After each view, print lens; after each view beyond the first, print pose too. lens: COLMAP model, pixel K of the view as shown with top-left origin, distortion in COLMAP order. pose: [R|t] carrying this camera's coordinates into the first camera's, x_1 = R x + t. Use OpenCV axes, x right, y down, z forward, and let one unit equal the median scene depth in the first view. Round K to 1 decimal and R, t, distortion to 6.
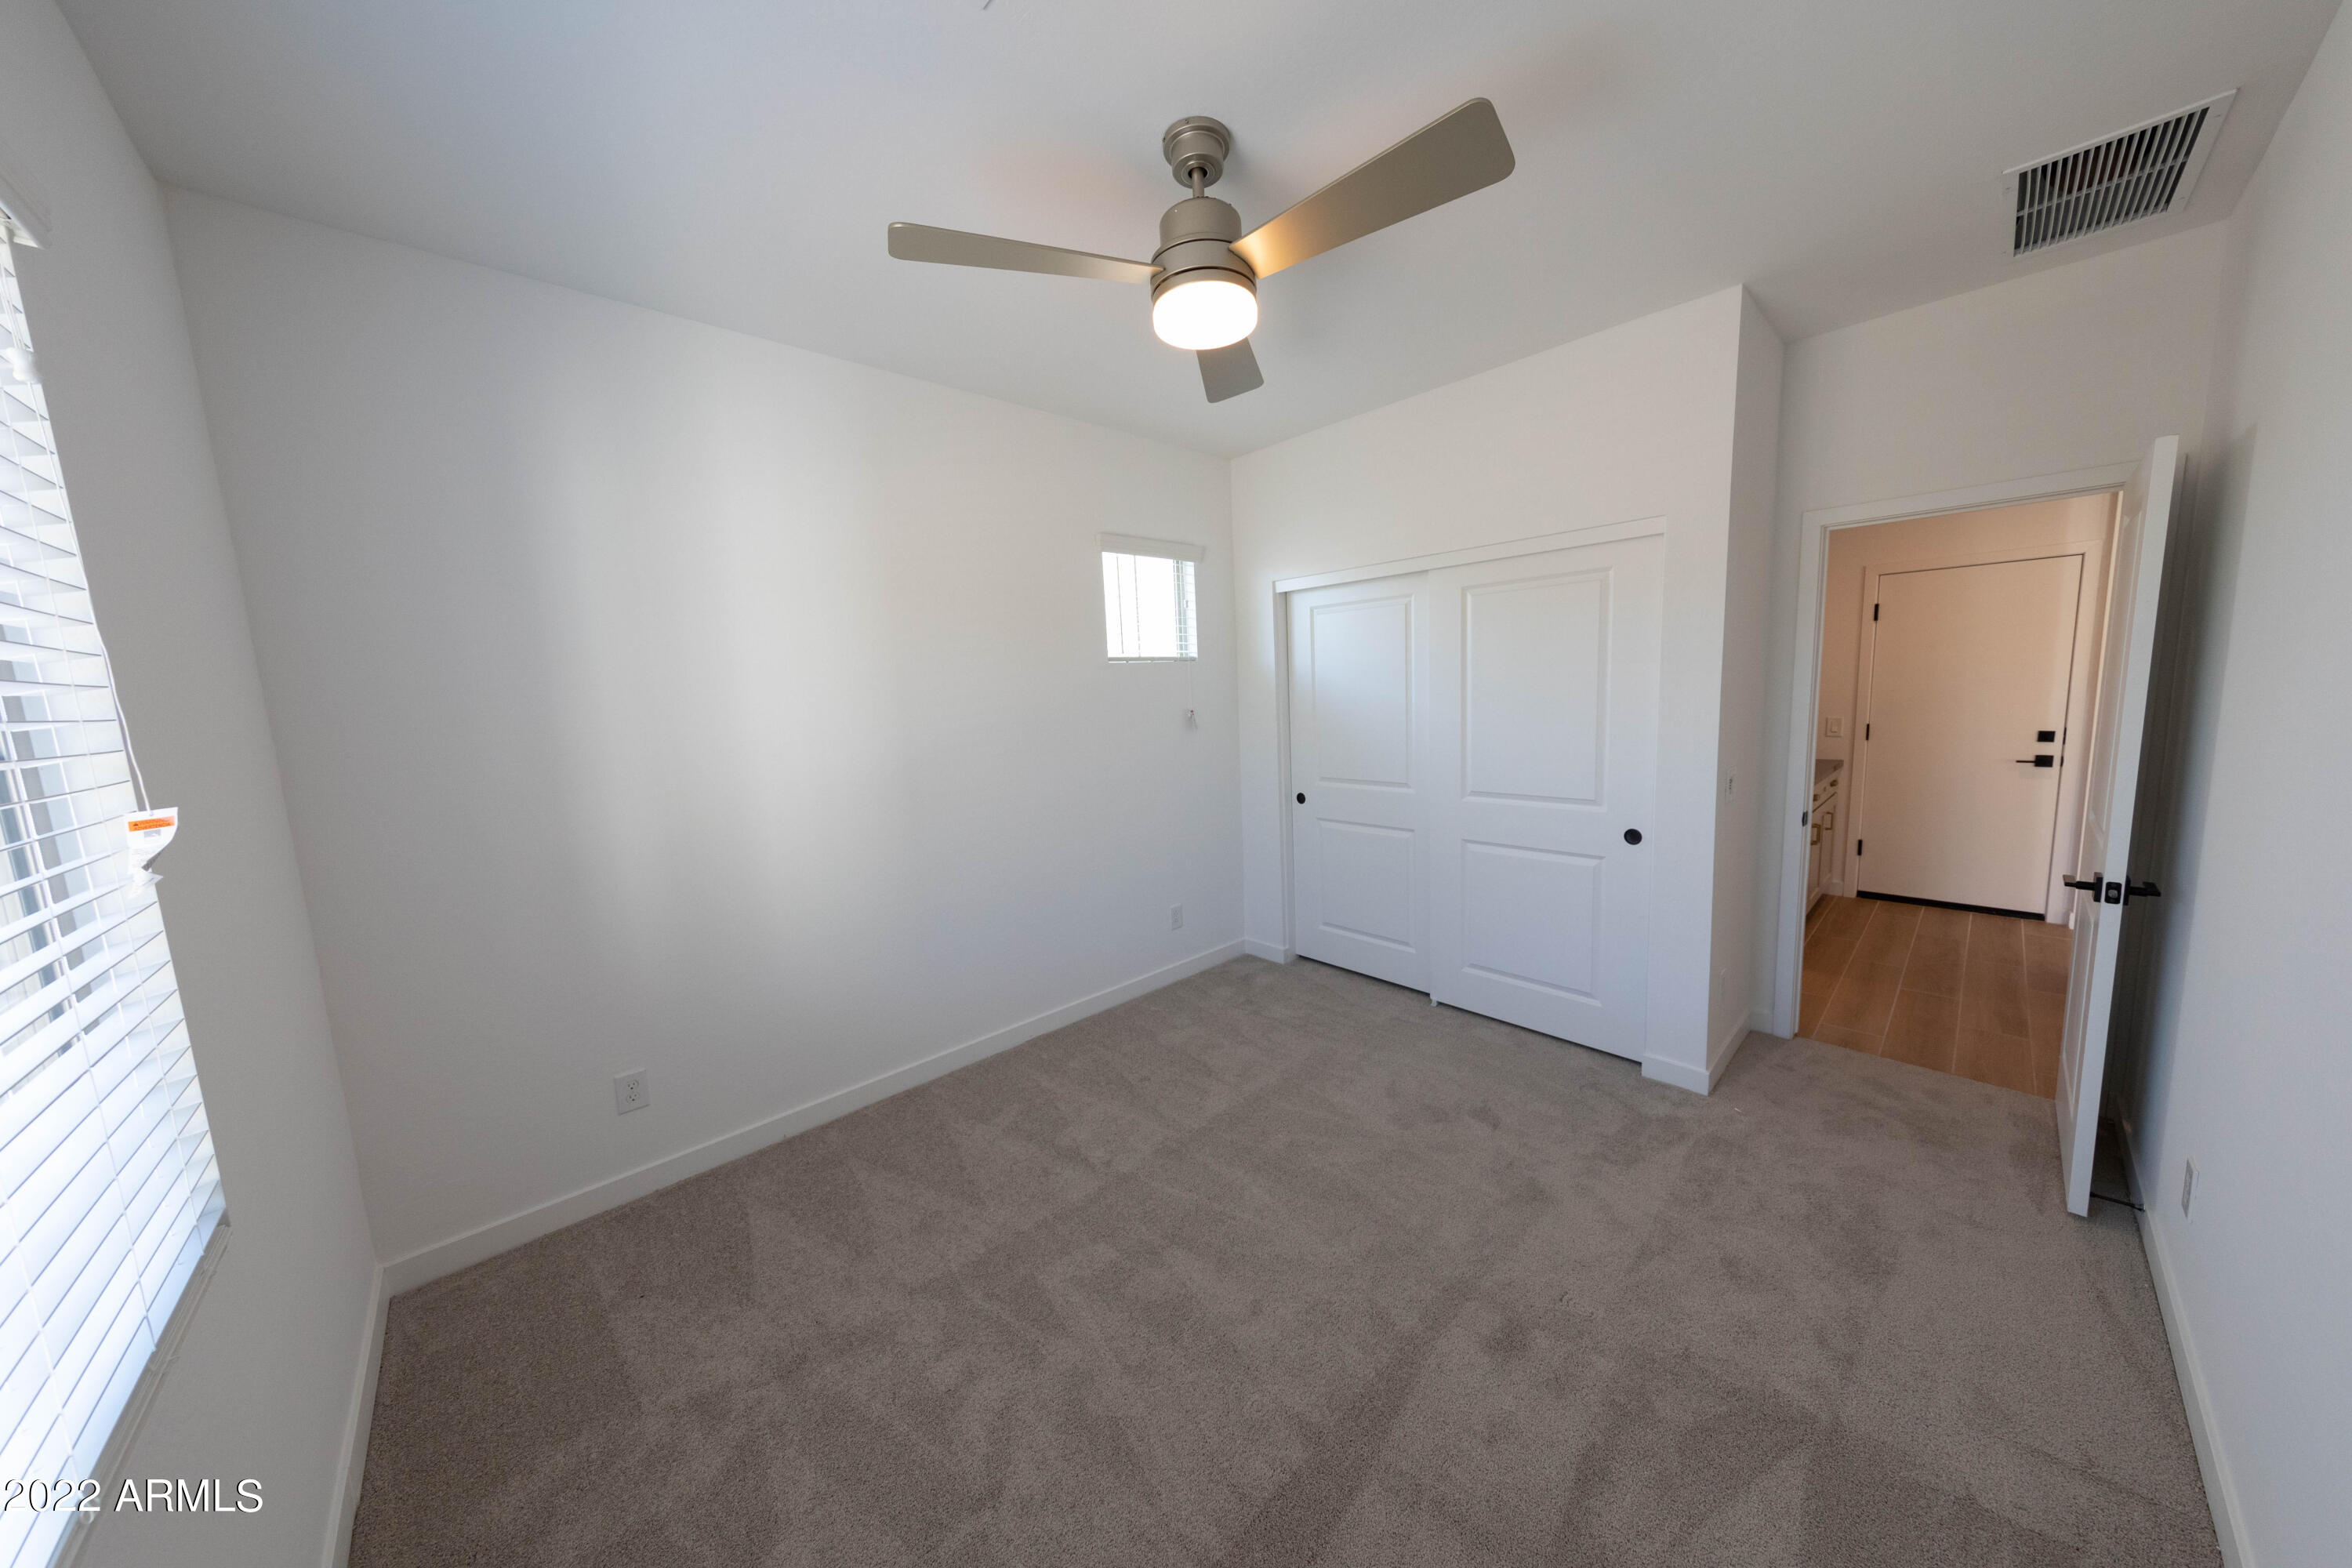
lens RADIAL K [[750.8, 0, 1184.4], [0, 750.8, 787.8], [0, 0, 1]] dist [0.000067, -0.000044]
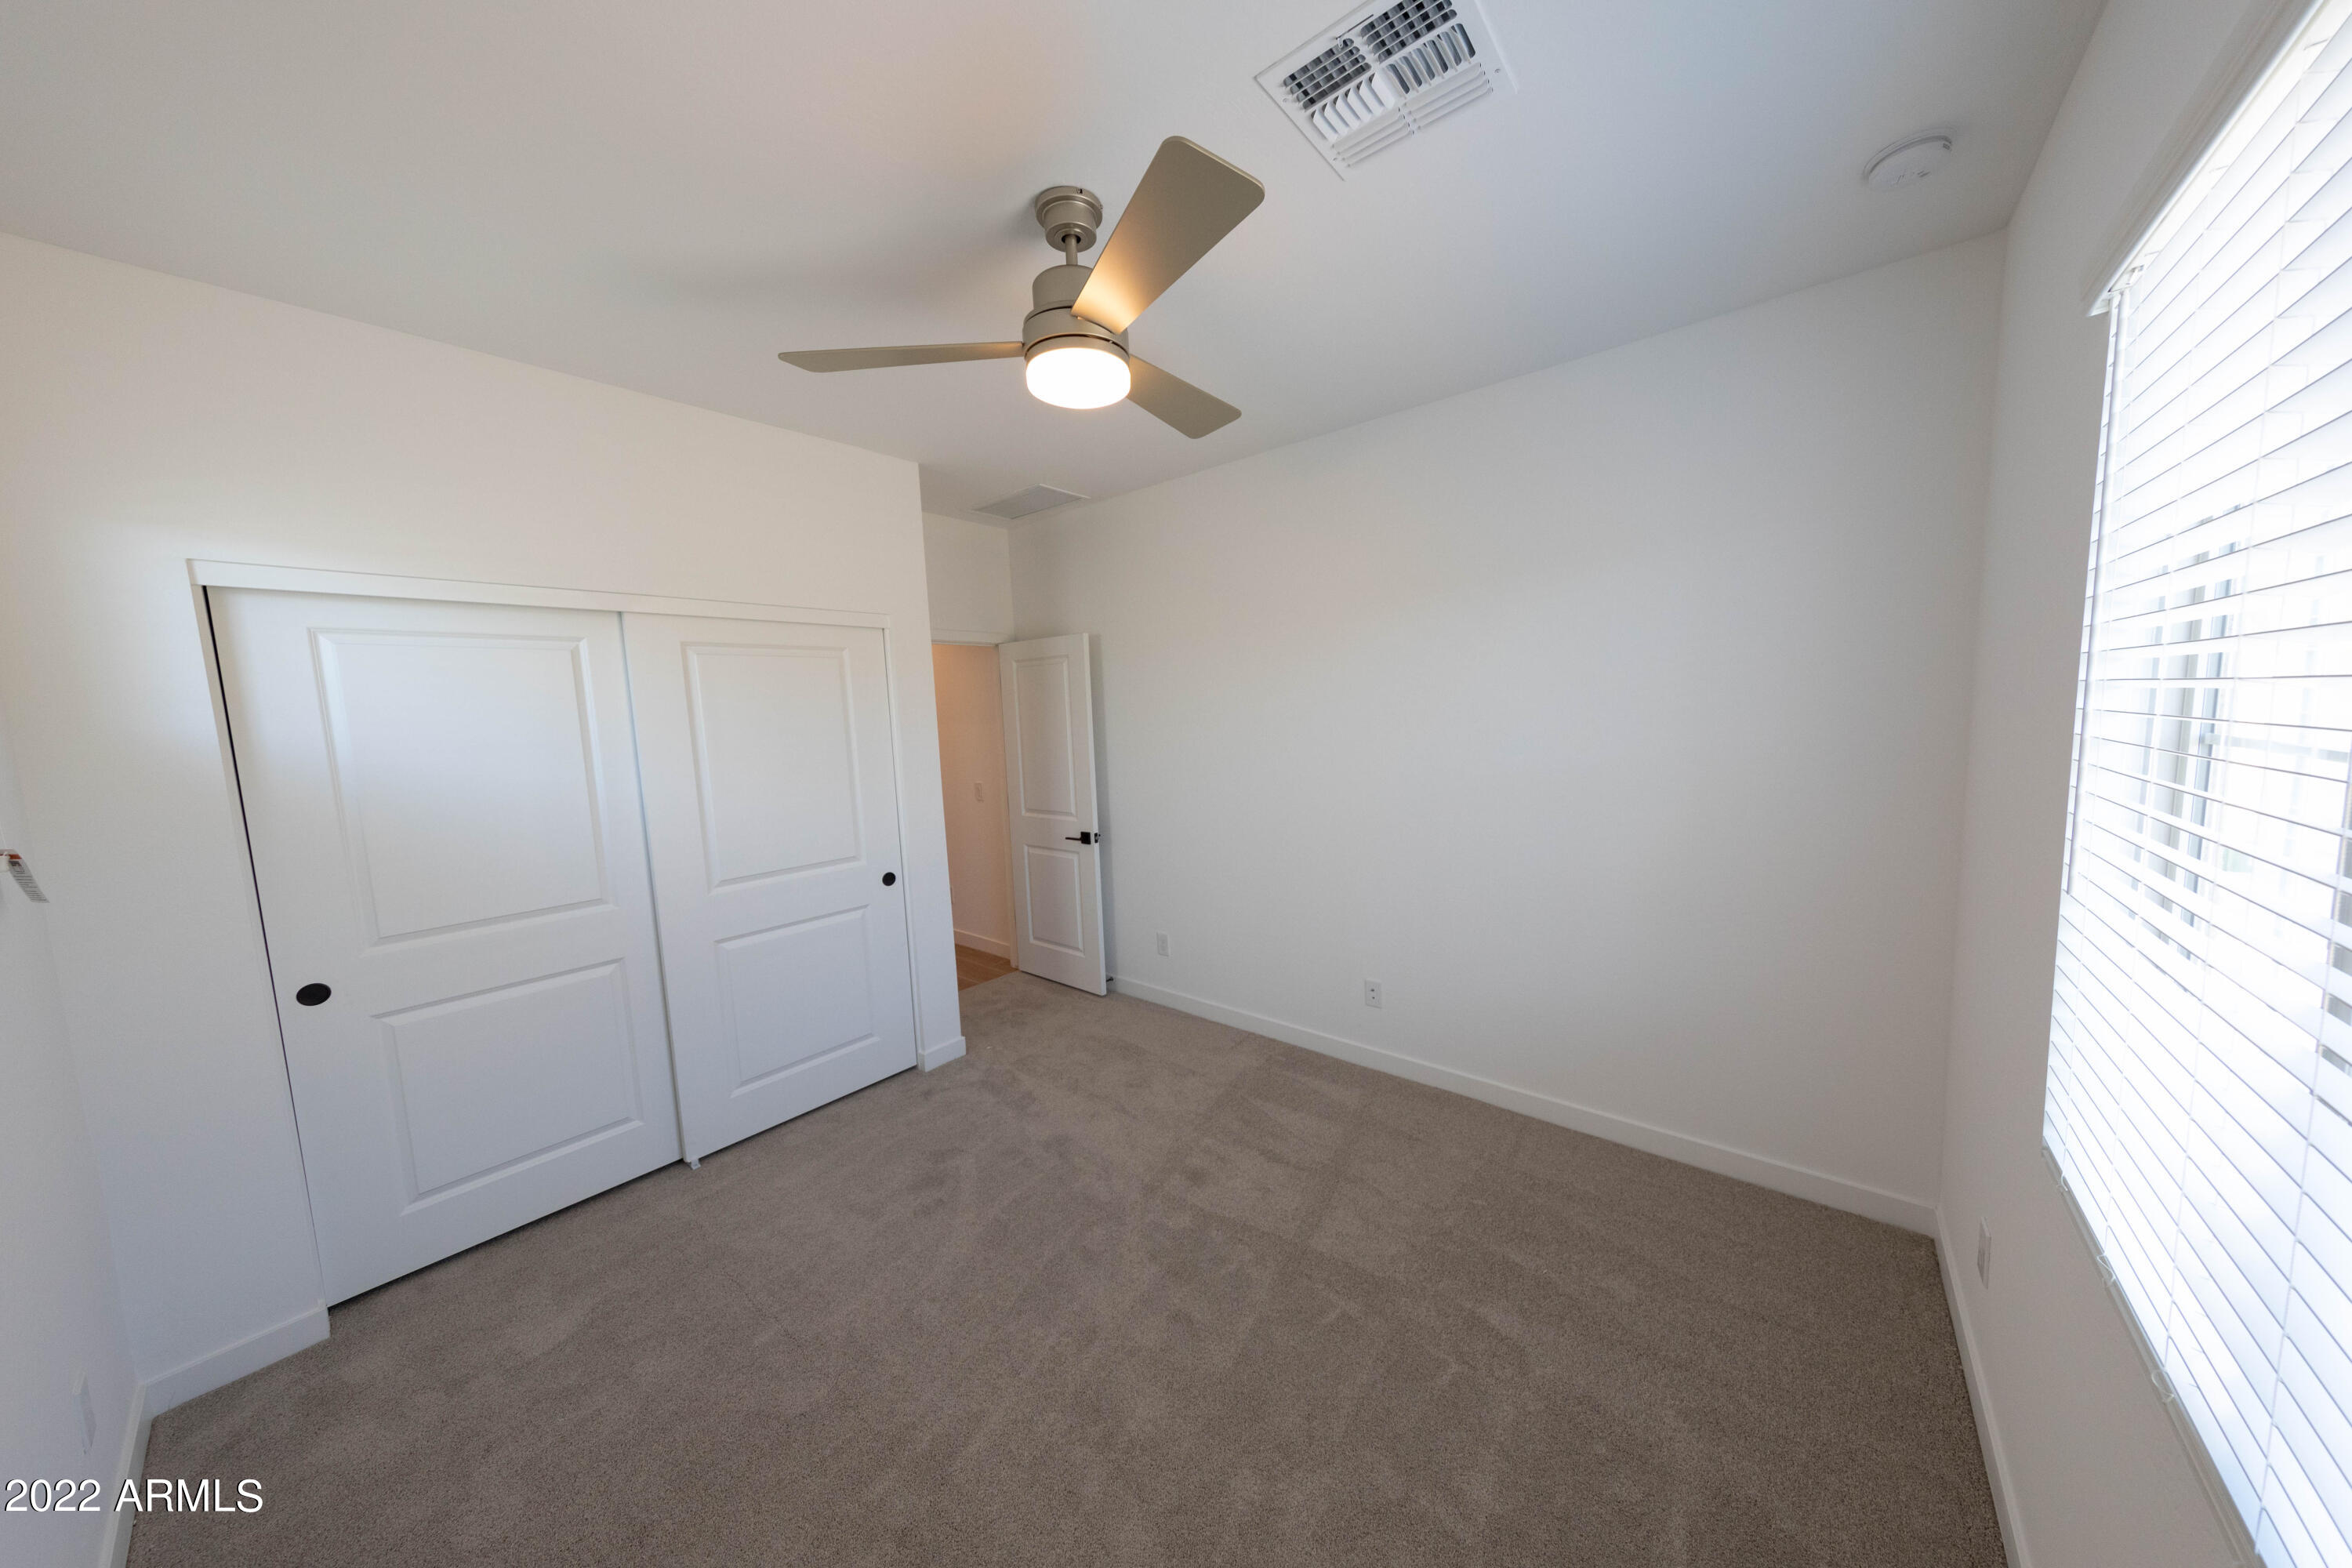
lens RADIAL K [[750.8, 0, 1184.4], [0, 750.8, 787.8], [0, 0, 1]] dist [0.000067, -0.000044]
pose [[-0.137144, -0.048572, 0.989360, -0.601954], [0.184994, 0.979968, 0.073755, -0.073881], [-0.973123, 0.193140, -0.125411, 0.643630]]
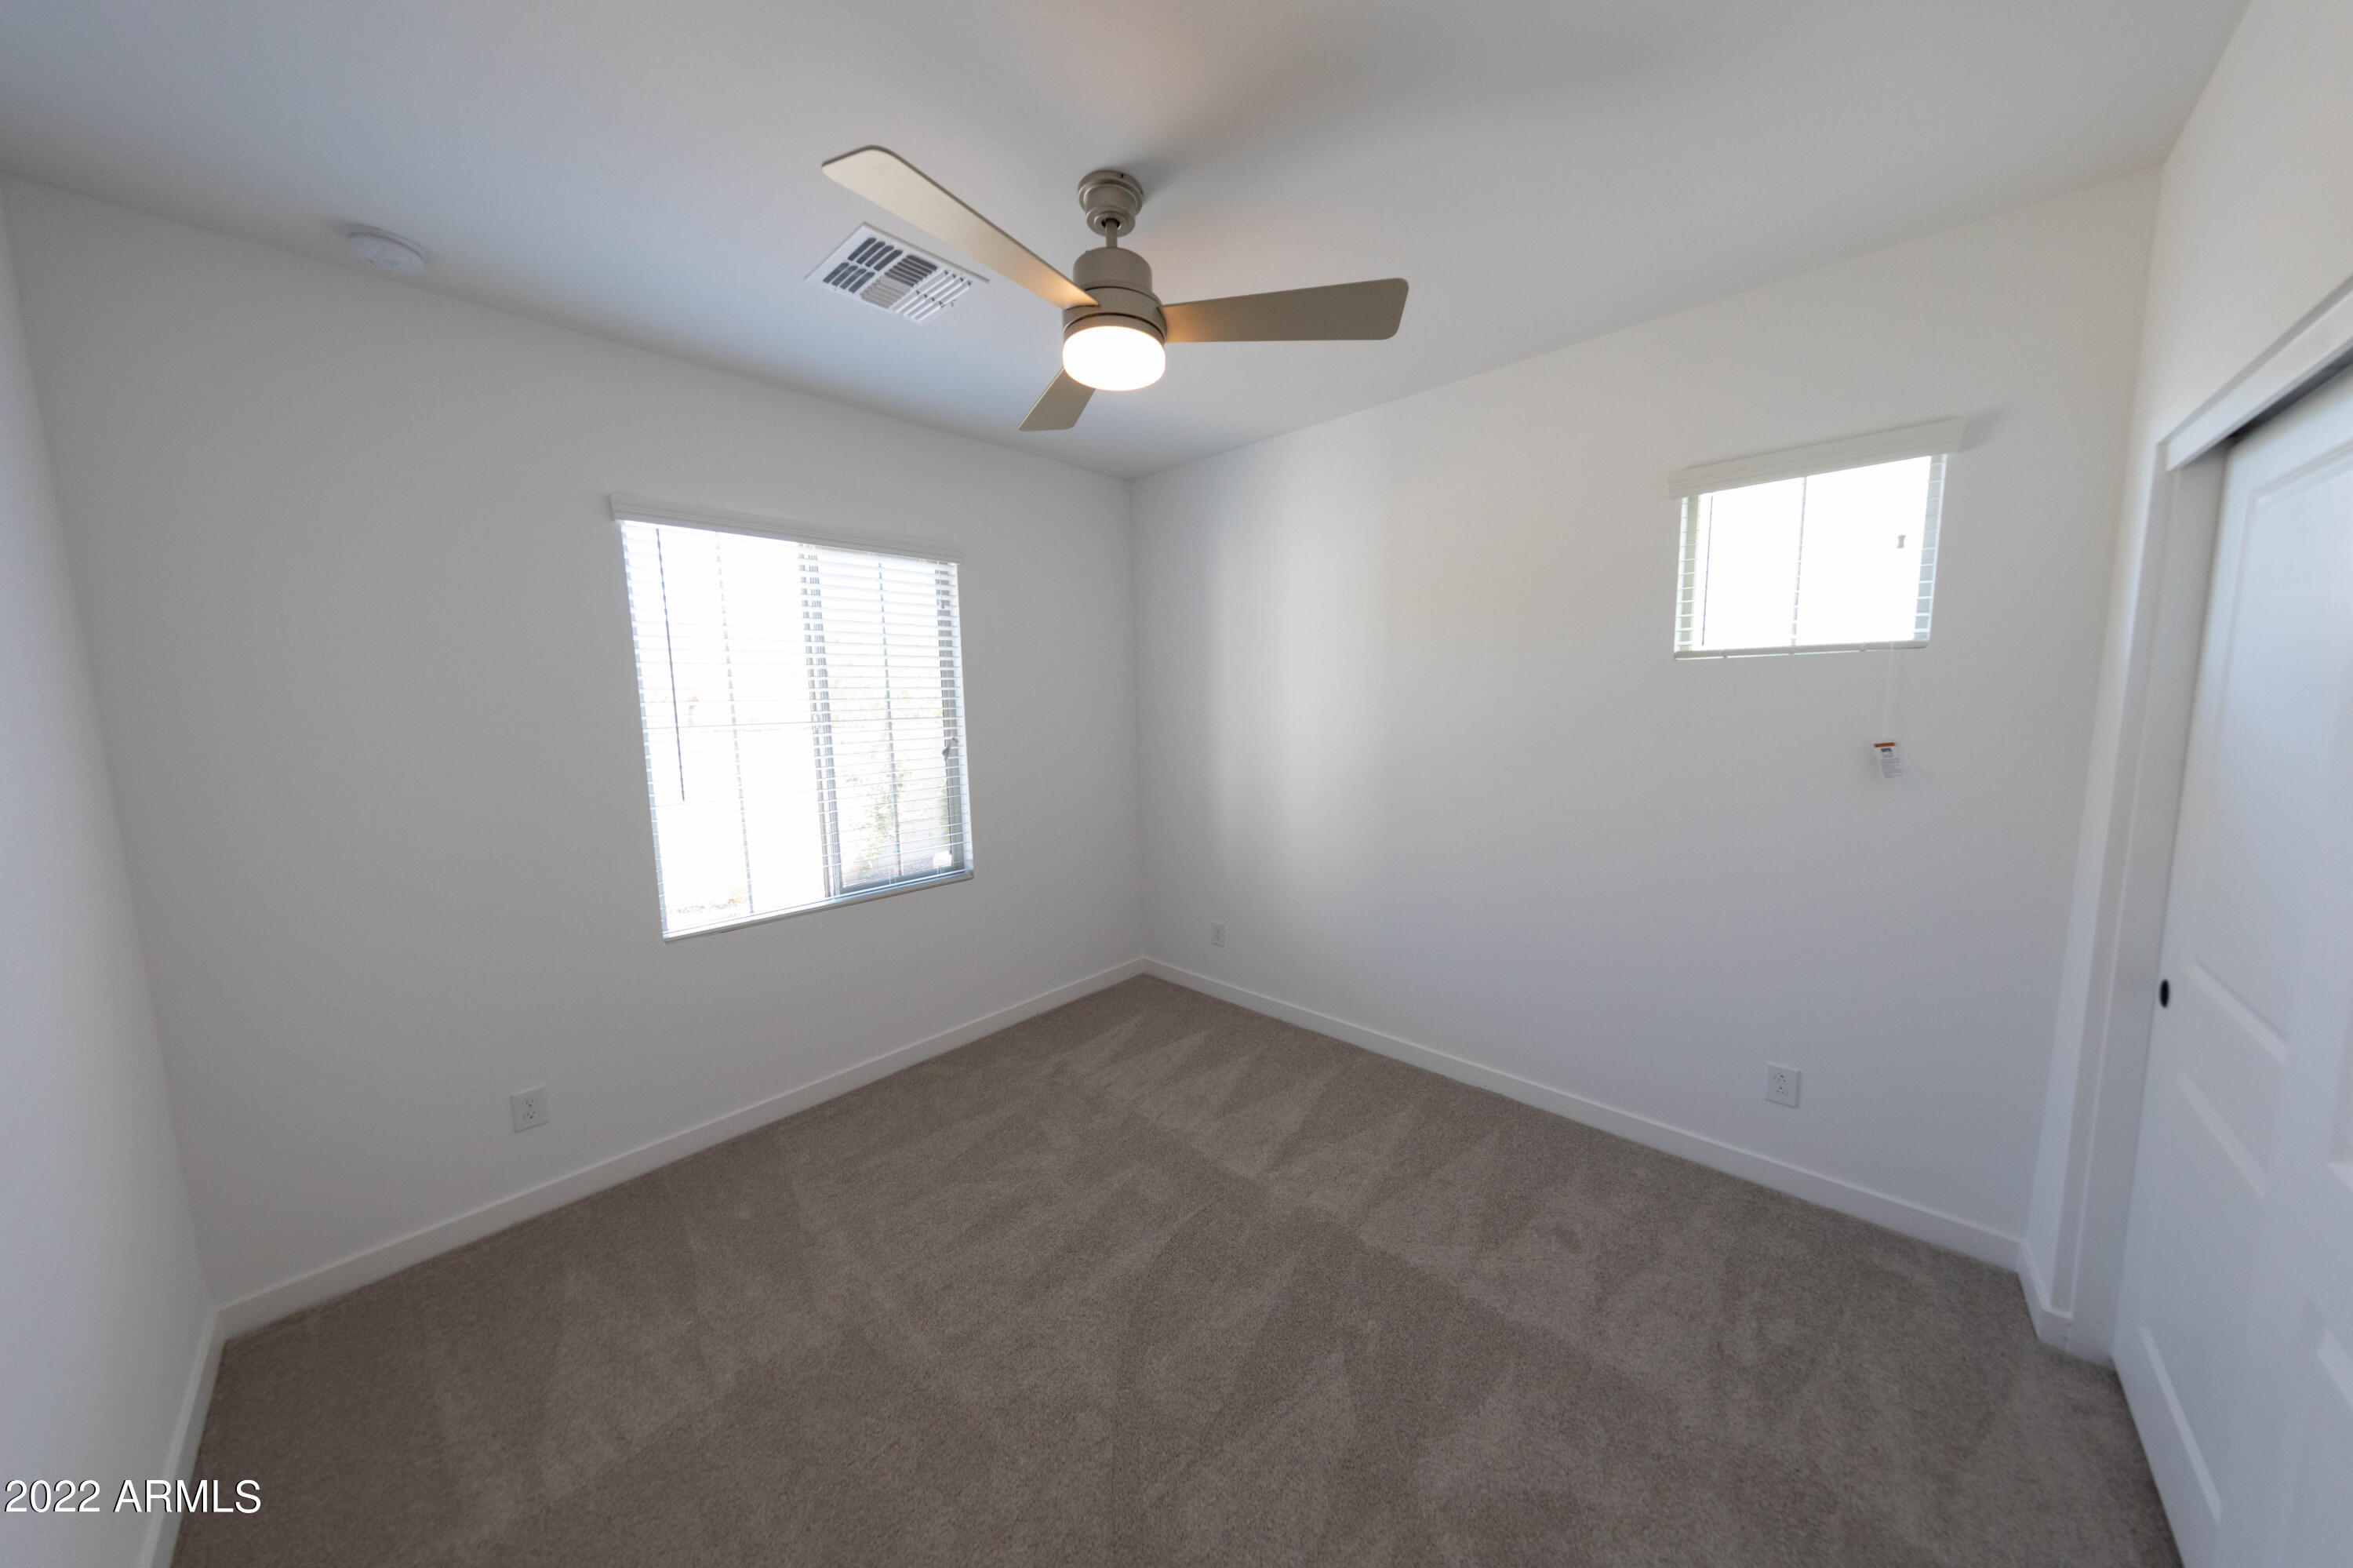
lens RADIAL K [[726.0, 0, 1195.8], [0, 726.0, 781.2], [0, 0, 1]] dist [0.000309, 0.000041]
pose [[0.087705, 0.153986, -0.984173, 0.655962], [-0.123208, 0.982071, 0.142678, -0.121433], [0.988498, 0.108745, 0.105105, 0.633536]]
